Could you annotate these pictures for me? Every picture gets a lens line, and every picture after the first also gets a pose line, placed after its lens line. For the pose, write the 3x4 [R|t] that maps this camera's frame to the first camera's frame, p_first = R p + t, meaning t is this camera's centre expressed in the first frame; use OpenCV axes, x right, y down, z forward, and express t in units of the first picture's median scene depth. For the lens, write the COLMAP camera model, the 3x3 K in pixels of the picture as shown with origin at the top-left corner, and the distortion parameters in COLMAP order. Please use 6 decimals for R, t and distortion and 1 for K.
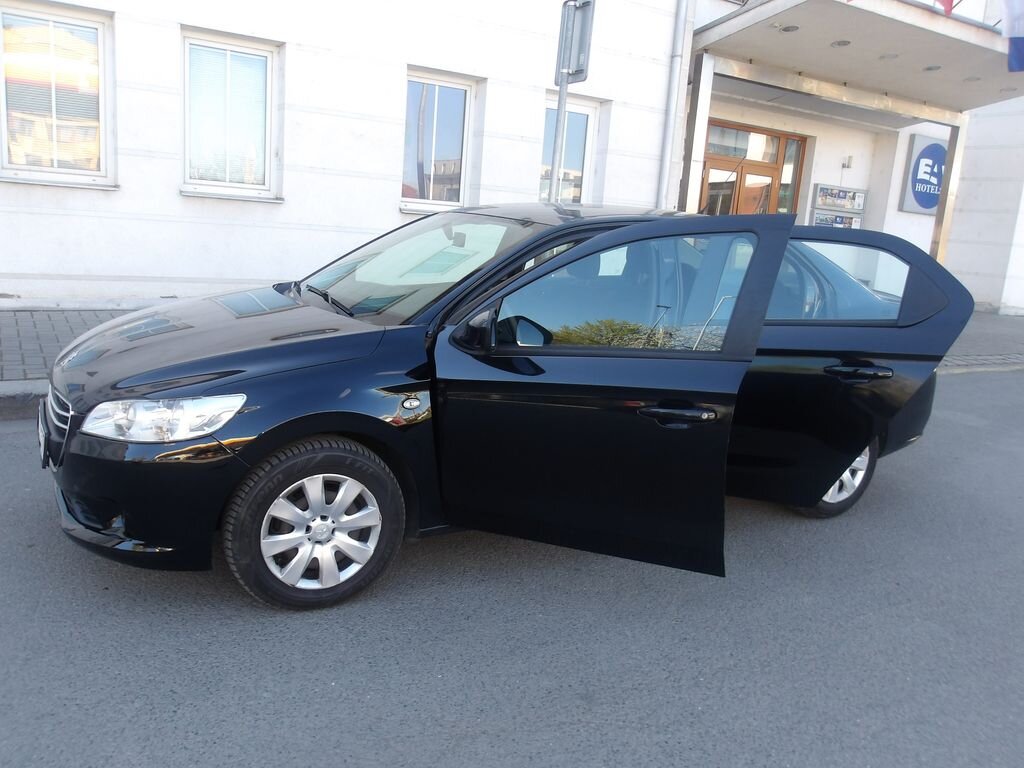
lens RADIAL K [[845.4, 0, 513.1], [0, 845.4, 386.1], [0, 0, 1]] dist [-0.002915, 0.000204]
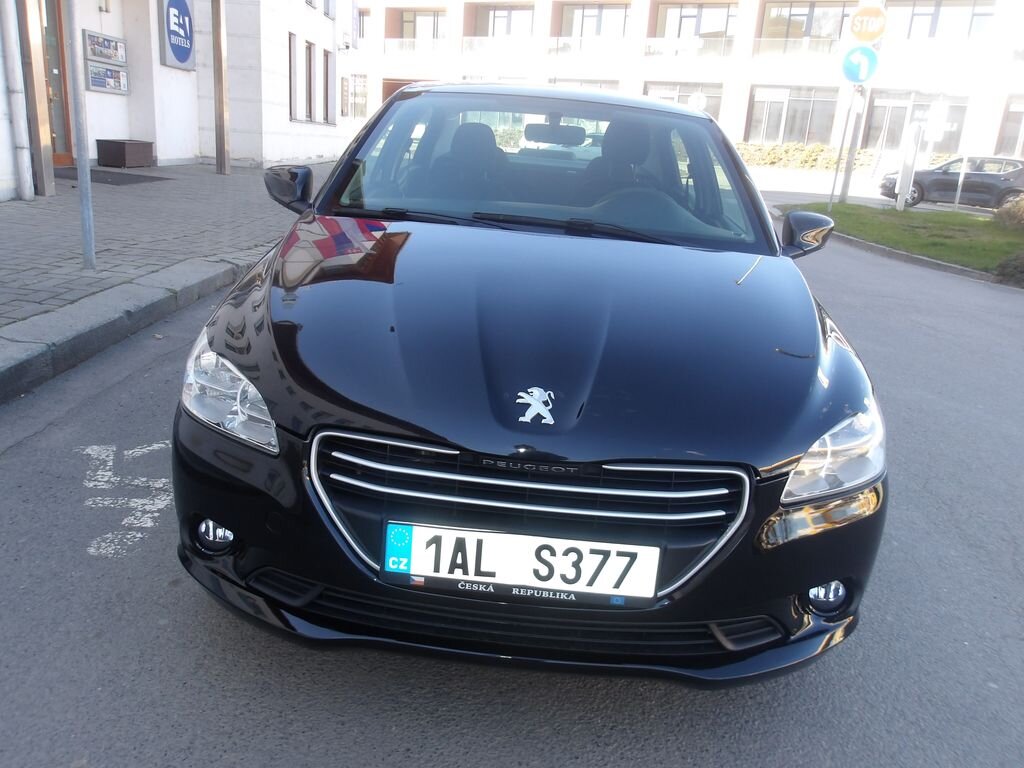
lens RADIAL K [[855.8, 0, 512.0], [0, 855.8, 384.0], [0, 0, 1]] dist [-0.000794, 0.001420]
pose [[0.552197, -0.260901, 0.791839, -0.771229], [0.130039, 0.965102, 0.227306, -0.136075], [-0.823510, -0.022548, 0.566854, 0.584517]]
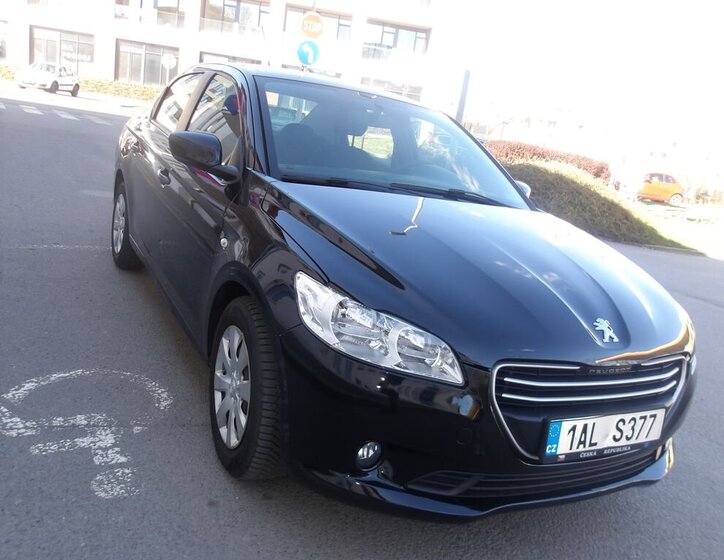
lens RADIAL K [[631.7, 0, 347.5], [0, 631.7, 289.5], [0, 0, 1]] dist [-0.001502, -0.001891]
pose [[0.046870, -0.307525, 0.950385, -0.885941], [0.040158, 0.951242, 0.305821, -0.210527], [-0.998093, 0.023831, 0.056934, 0.970223]]
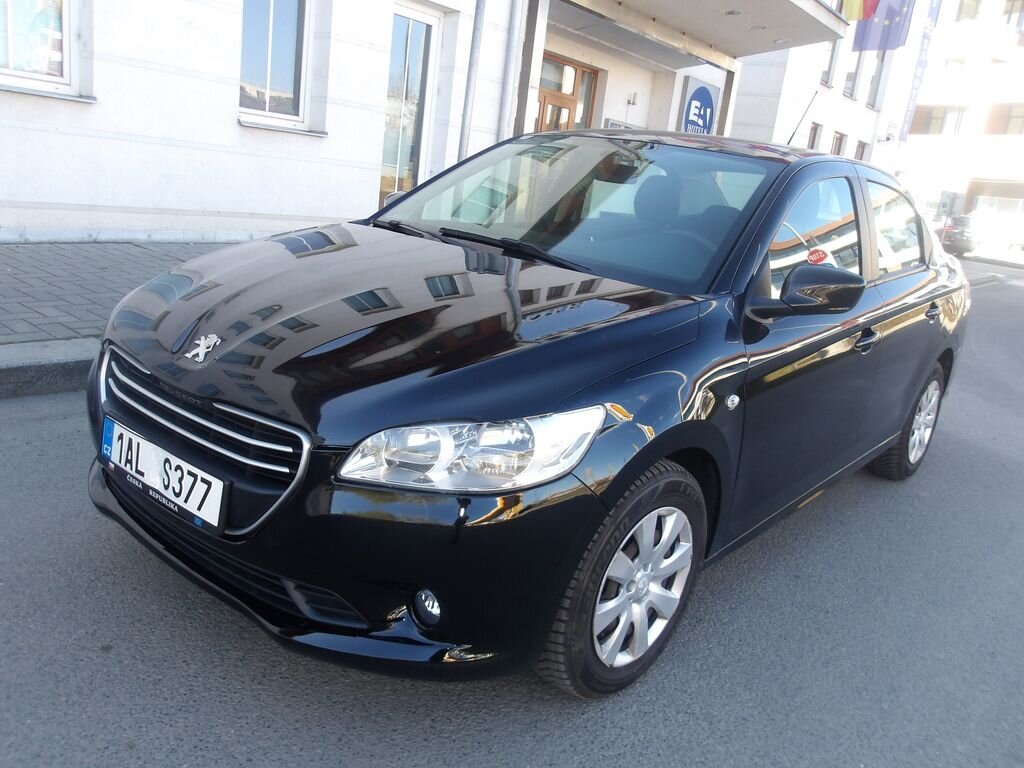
lens RADIAL K [[850.0, 0, 515.7], [0, 850.0, 381.7], [0, 0, 1]] dist [0.007855, -0.006233]
pose [[0.937965, -0.042101, 0.344165, -0.443382], [0.014867, 0.996571, 0.081391, -0.048839], [-0.346412, -0.071225, 0.935375, 0.285468]]
